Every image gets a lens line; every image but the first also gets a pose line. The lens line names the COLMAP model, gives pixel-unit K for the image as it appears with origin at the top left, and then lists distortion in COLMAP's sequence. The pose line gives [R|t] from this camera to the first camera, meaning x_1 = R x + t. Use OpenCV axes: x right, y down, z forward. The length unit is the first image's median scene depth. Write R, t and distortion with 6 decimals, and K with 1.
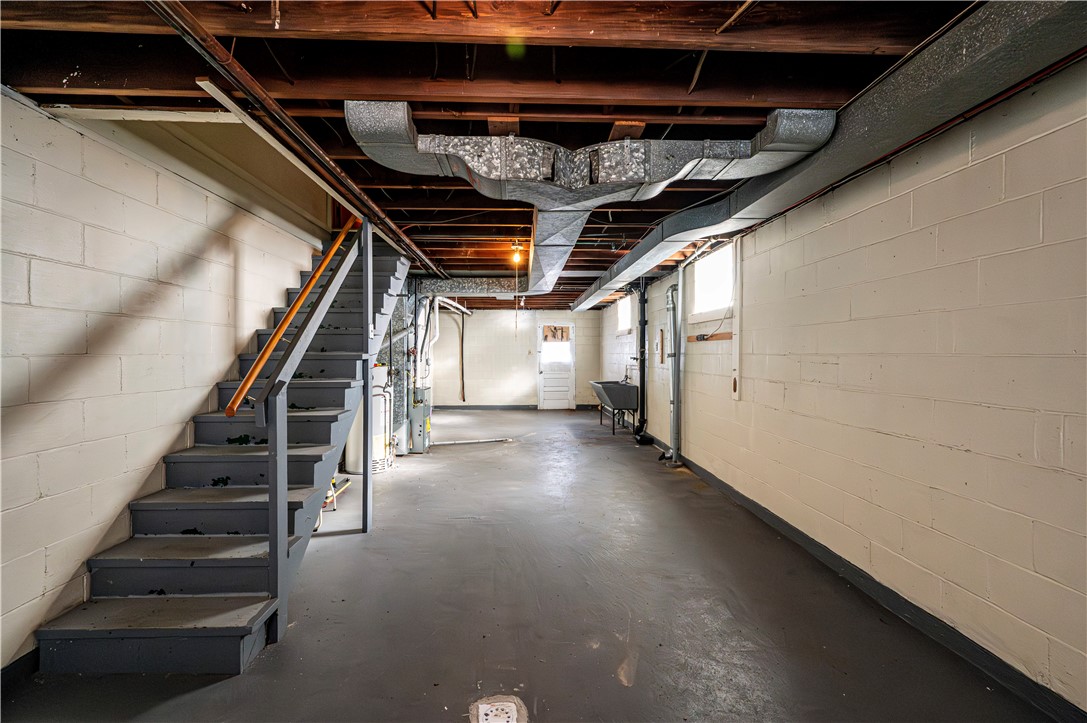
lens RADIAL K [[436.9, 0, 541.2], [0, 436.9, 362.4], [0, 0, 1]] dist [-0.000556, -0.000170]
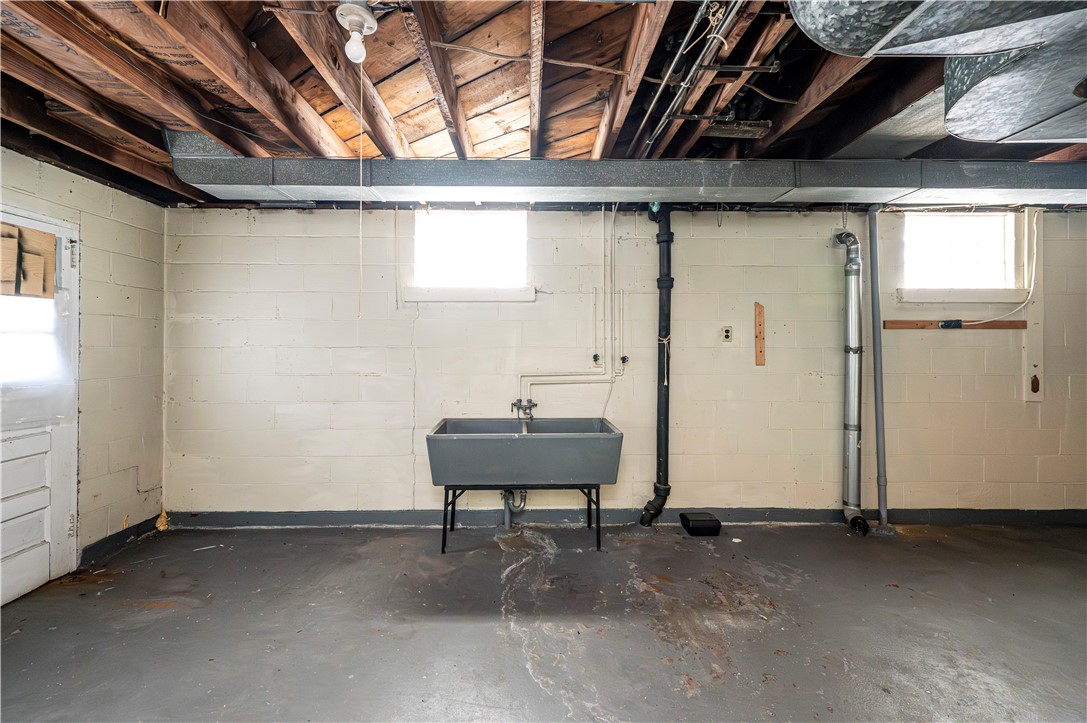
lens RADIAL K [[446.2, 0, 544.8], [0, 446.2, 341.0], [0, 0, 1]] dist [-0.001408, -0.000209]
pose [[0.021665, -0.005903, 0.999748, -0.172736], [0.019971, 0.999786, 0.005470, -0.020305], [-0.999566, 0.019847, 0.021778, 0.734852]]
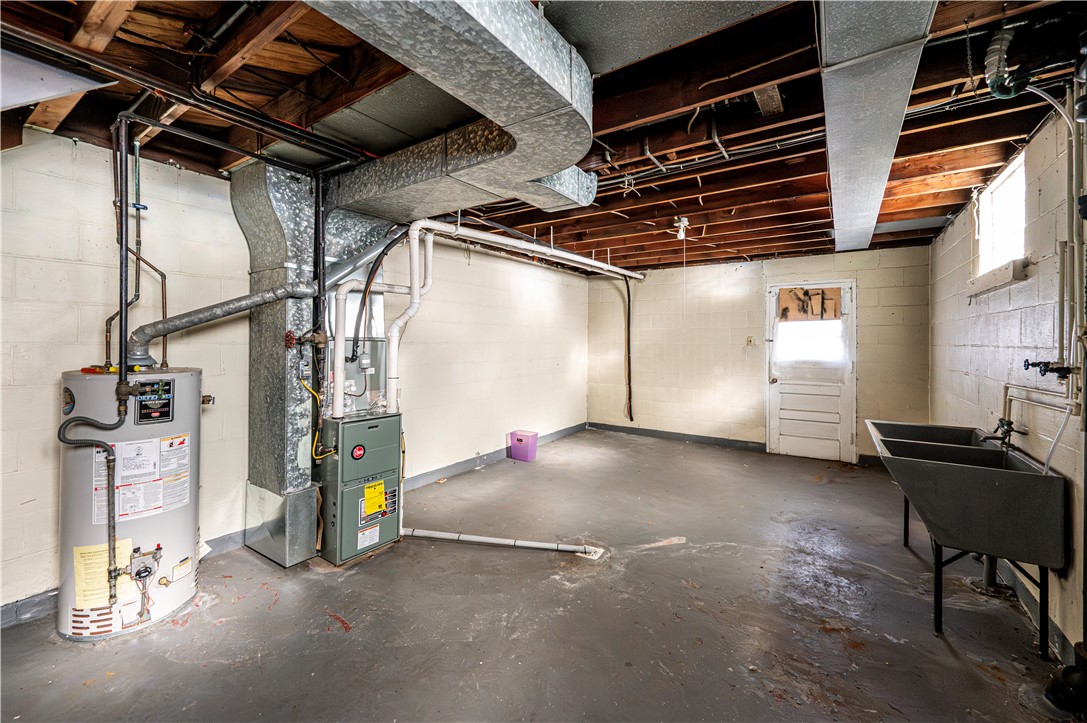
lens RADIAL K [[436.7, 0, 543.0], [0, 436.7, 340.4], [0, 0, 1]] dist [0.000701, 0.000005]
pose [[0.799776, 0.004747, -0.600280, 0.091139], [-0.019502, 0.999646, -0.018078, -0.009910], [0.599982, 0.026165, 0.799585, 0.431002]]
